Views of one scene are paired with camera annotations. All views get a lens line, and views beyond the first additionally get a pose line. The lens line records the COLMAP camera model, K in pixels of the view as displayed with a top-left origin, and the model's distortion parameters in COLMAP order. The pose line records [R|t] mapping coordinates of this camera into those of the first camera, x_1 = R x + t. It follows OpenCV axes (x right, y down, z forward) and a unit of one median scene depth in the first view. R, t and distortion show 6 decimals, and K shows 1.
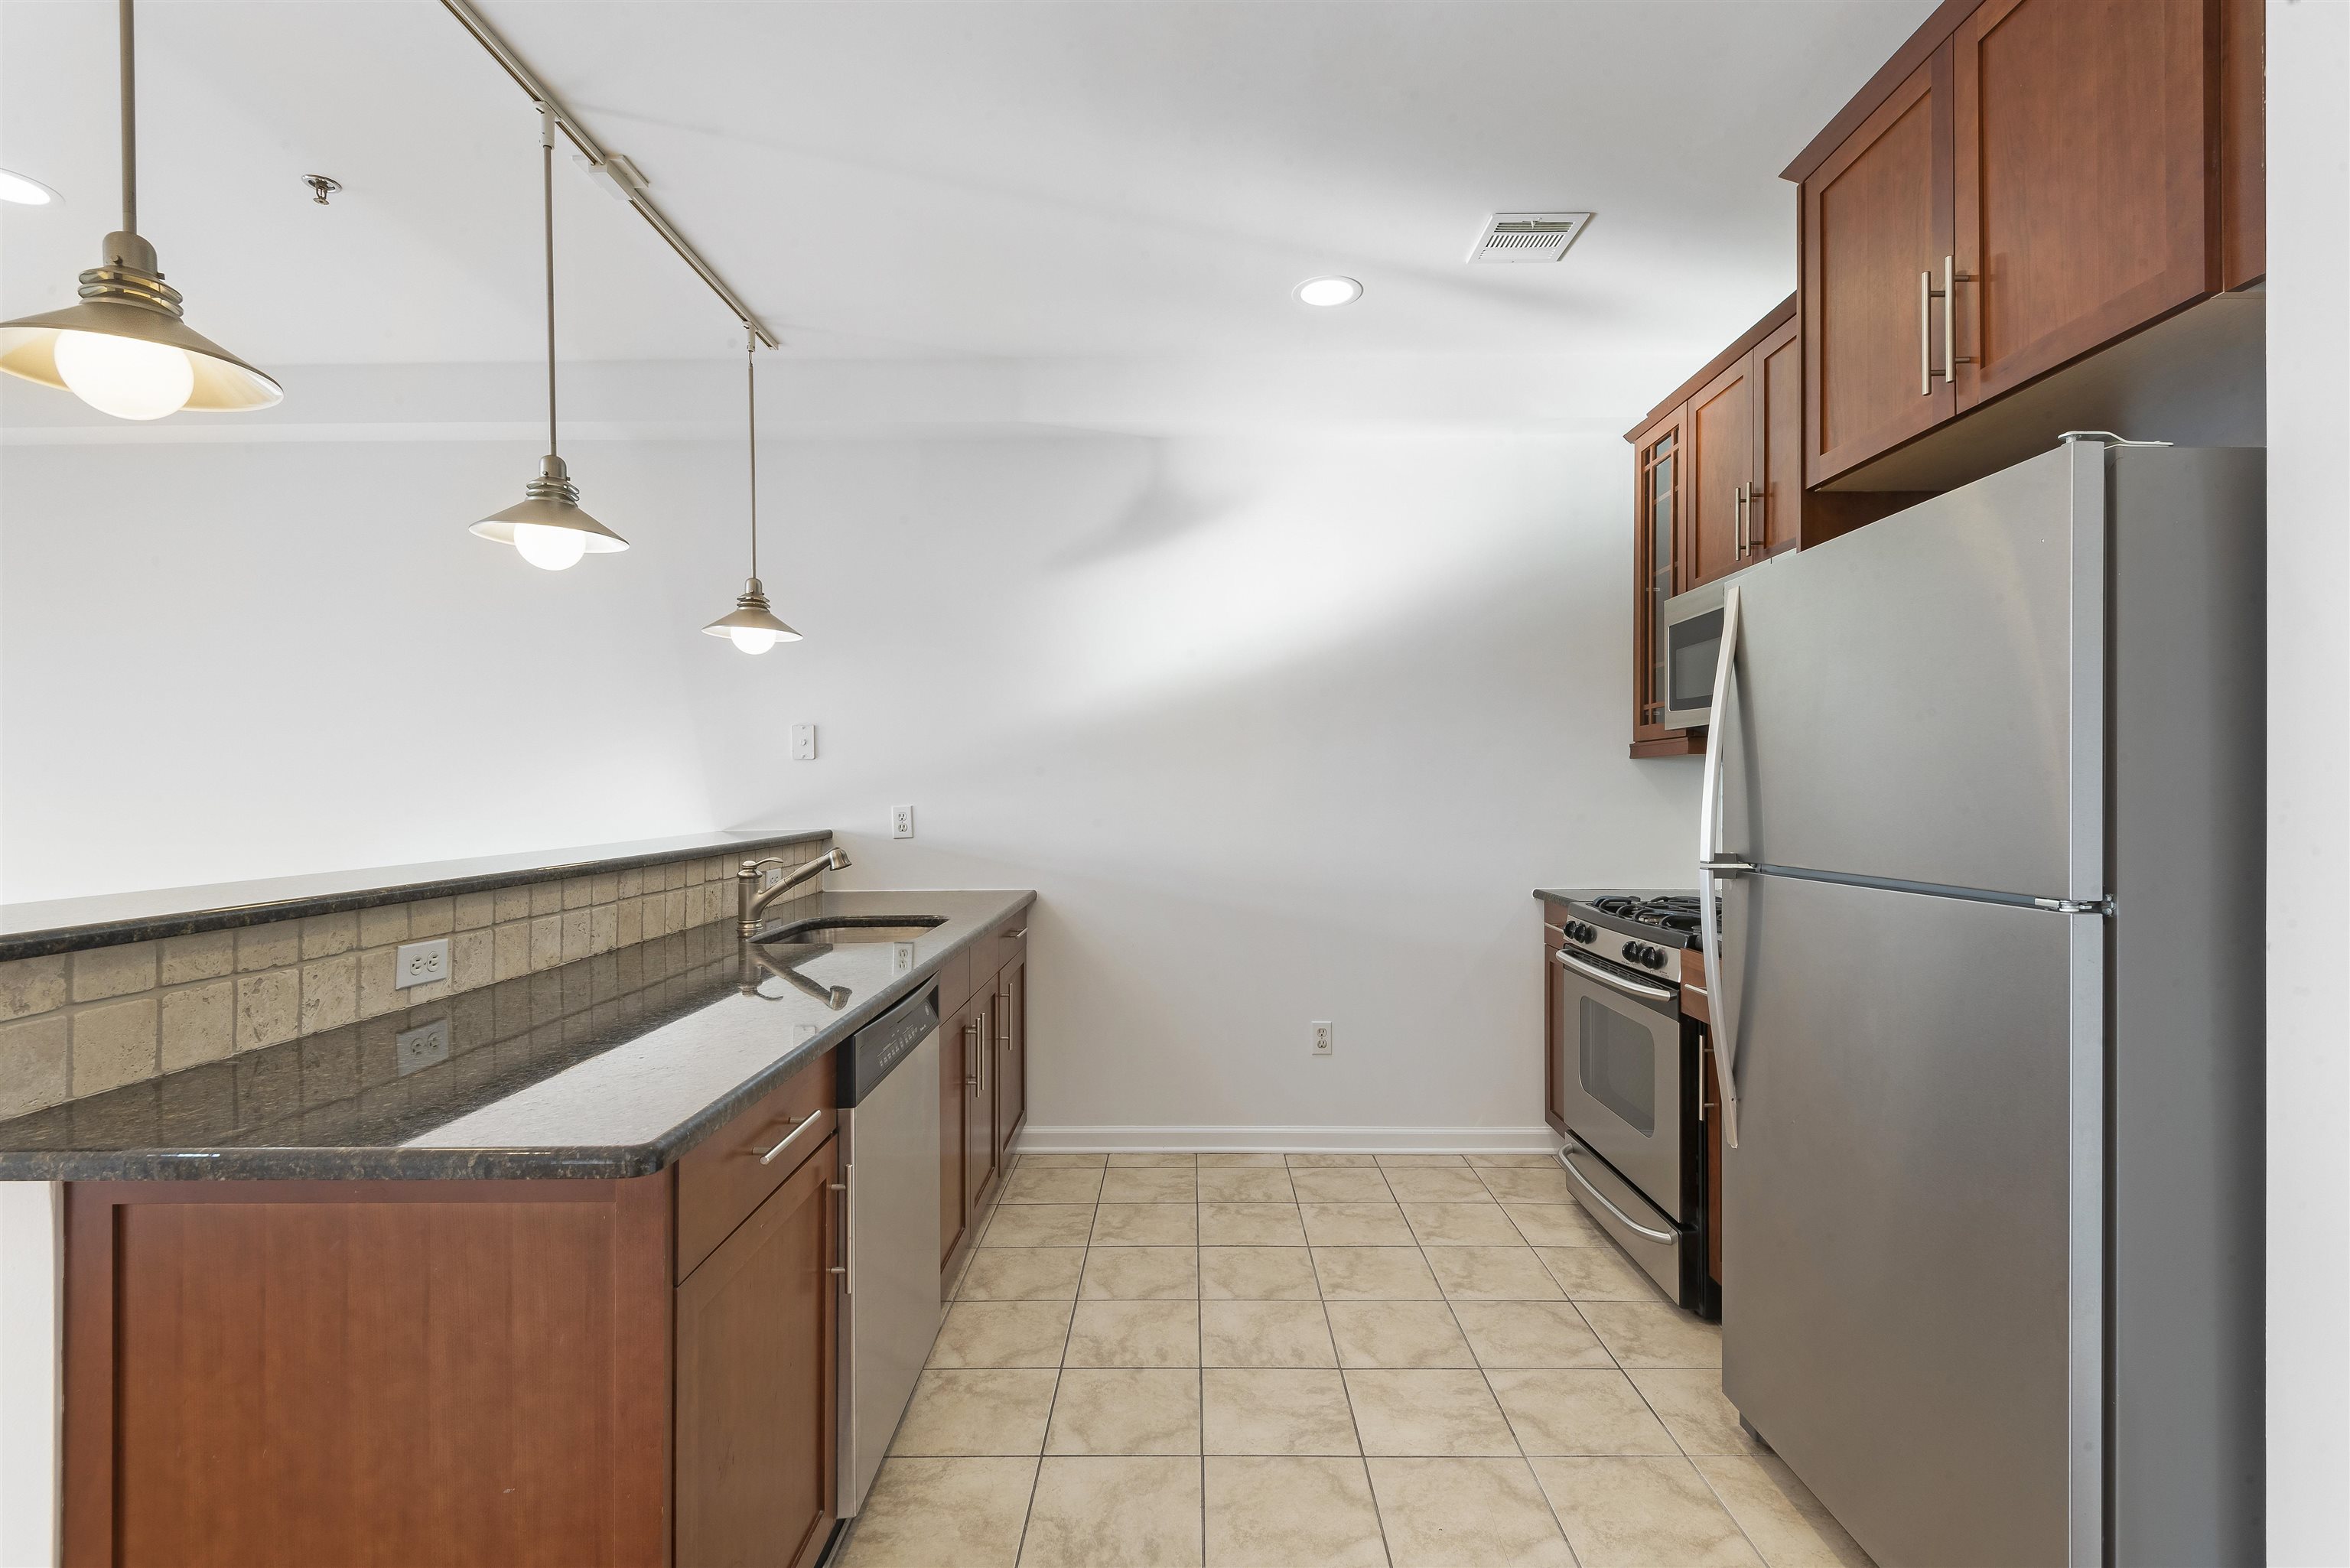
lens RADIAL K [[1066.2, 0, 1176.6], [0, 1066.2, 788.6], [0, 0, 1]] dist [0.013905, -0.006755]
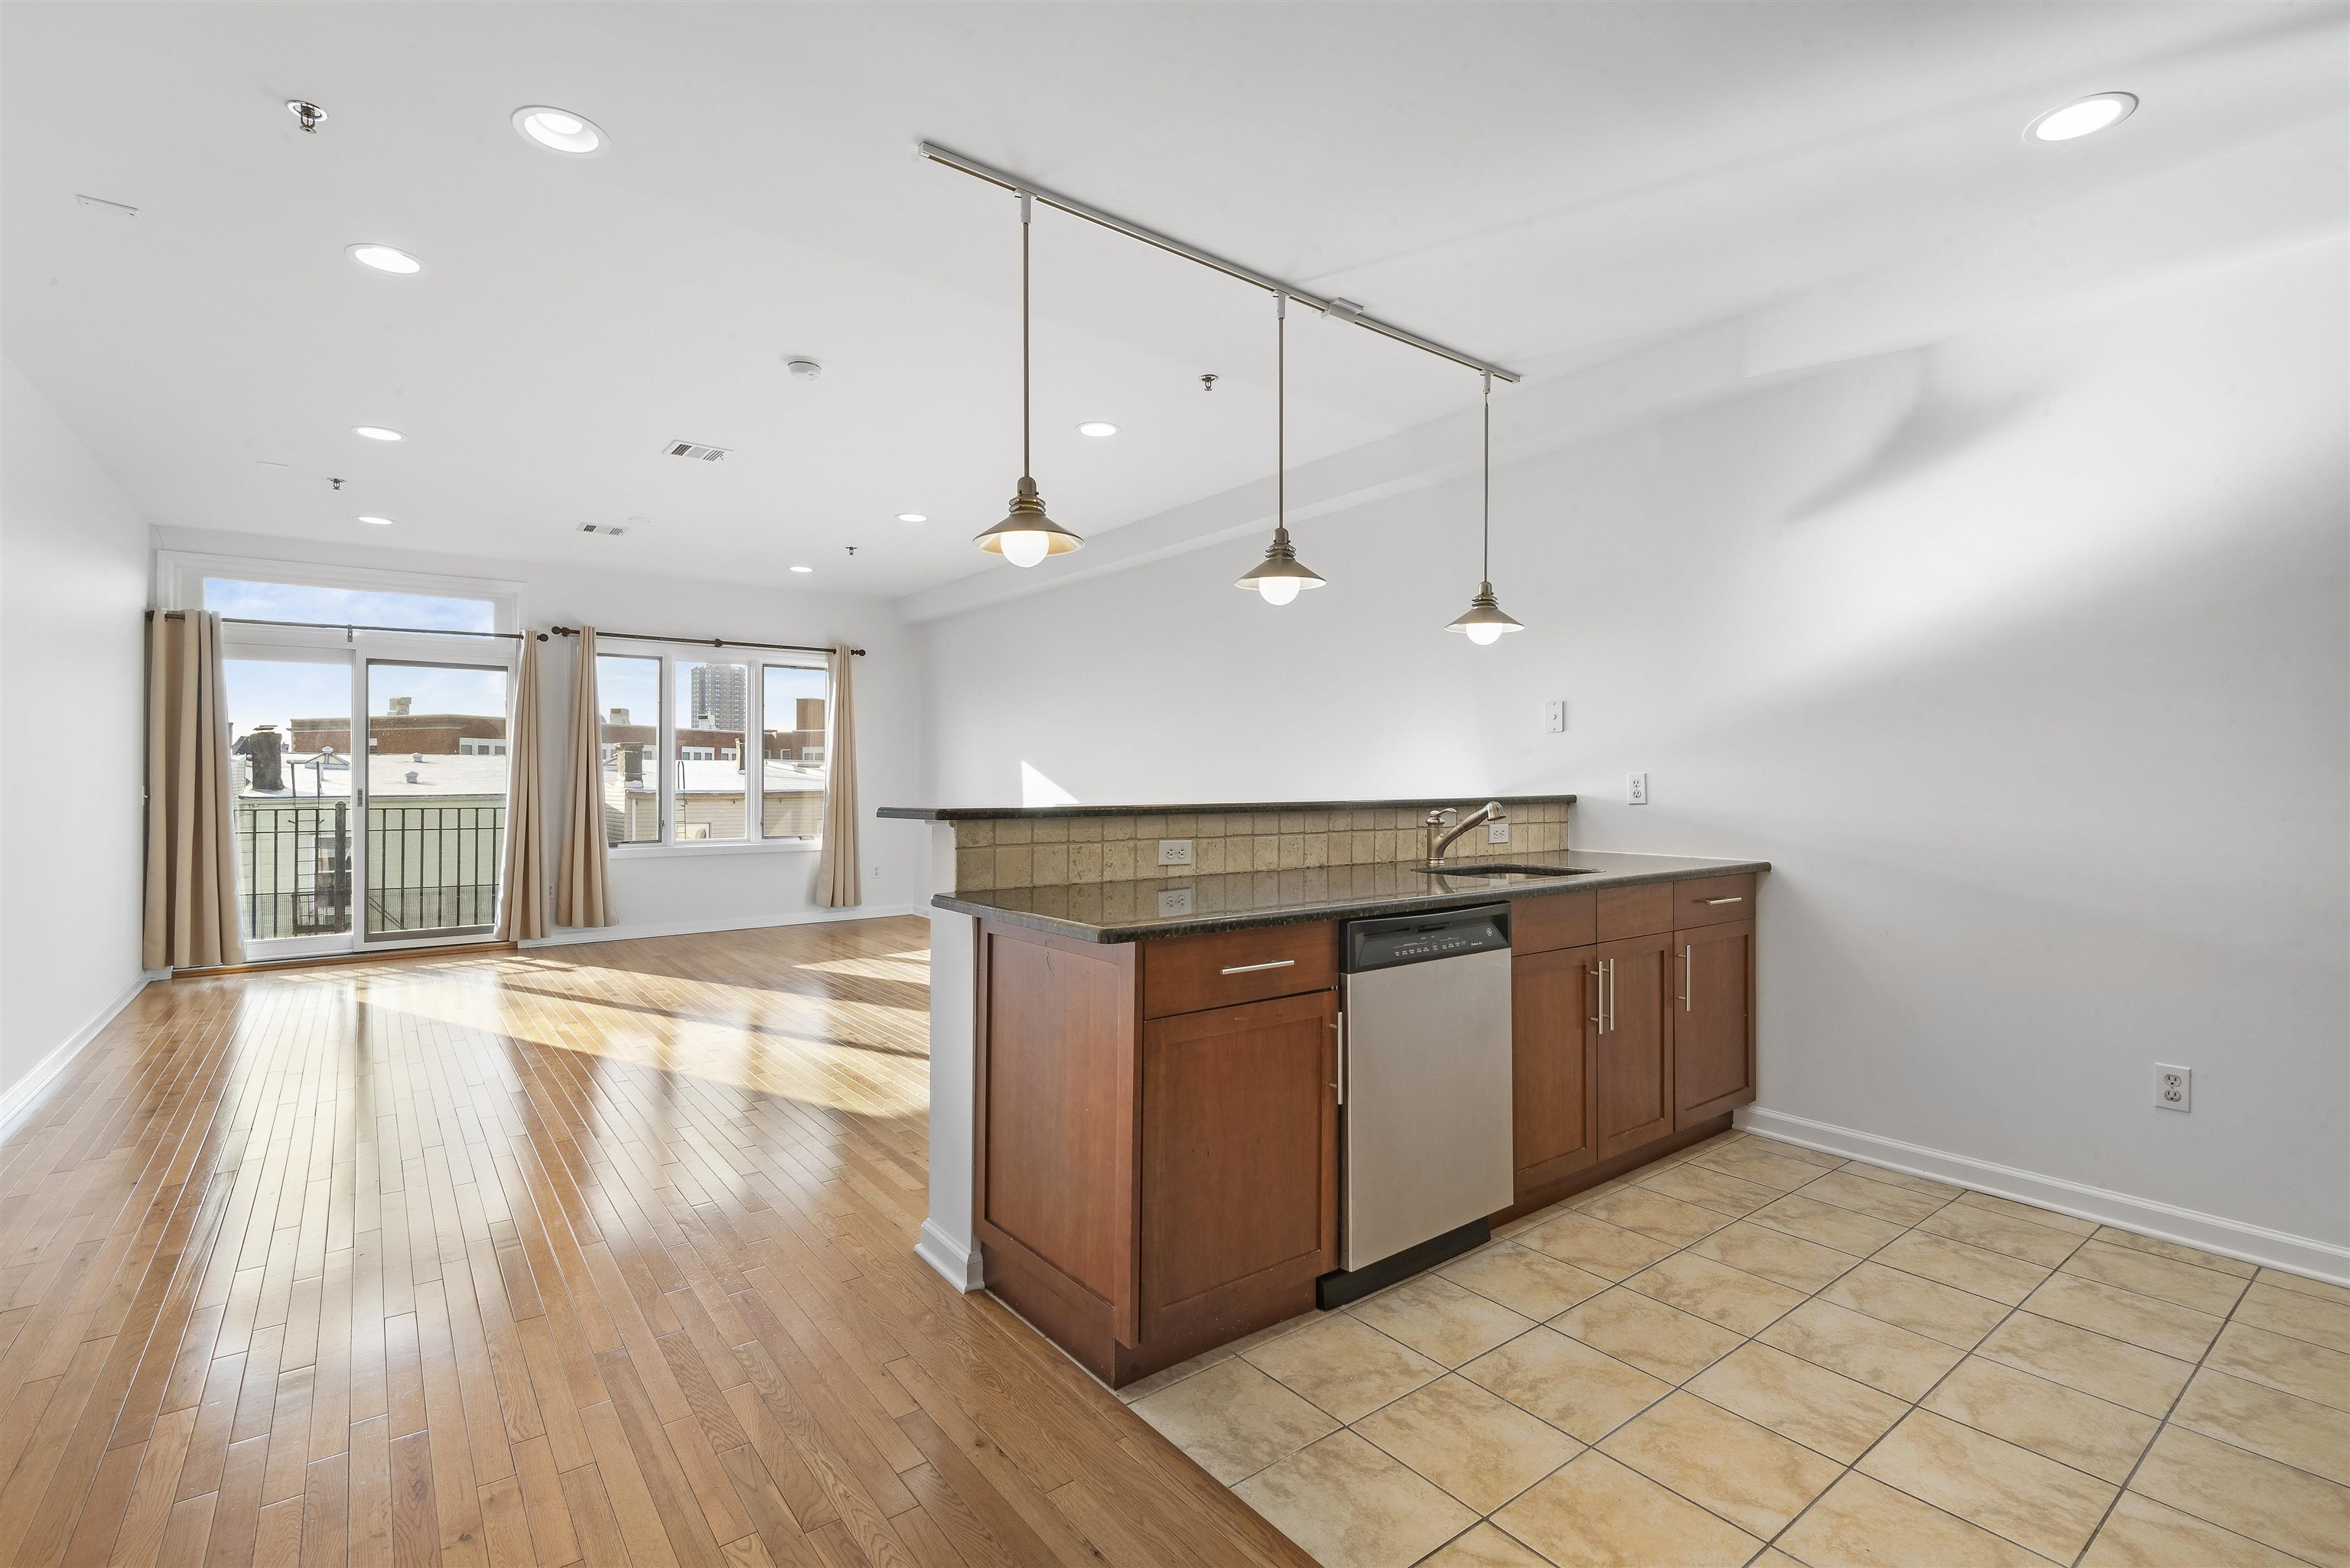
lens RADIAL K [[1066.2, 0, 1170.0], [0, 1066.2, 771.3], [0, 0, 1]] dist [0.013905, -0.006755]
pose [[0.613062, 0.002691, -0.790030, 0.419877], [-0.006690, 0.999976, -0.001784, 0.026590], [0.790006, 0.006379, 0.613066, -0.019580]]
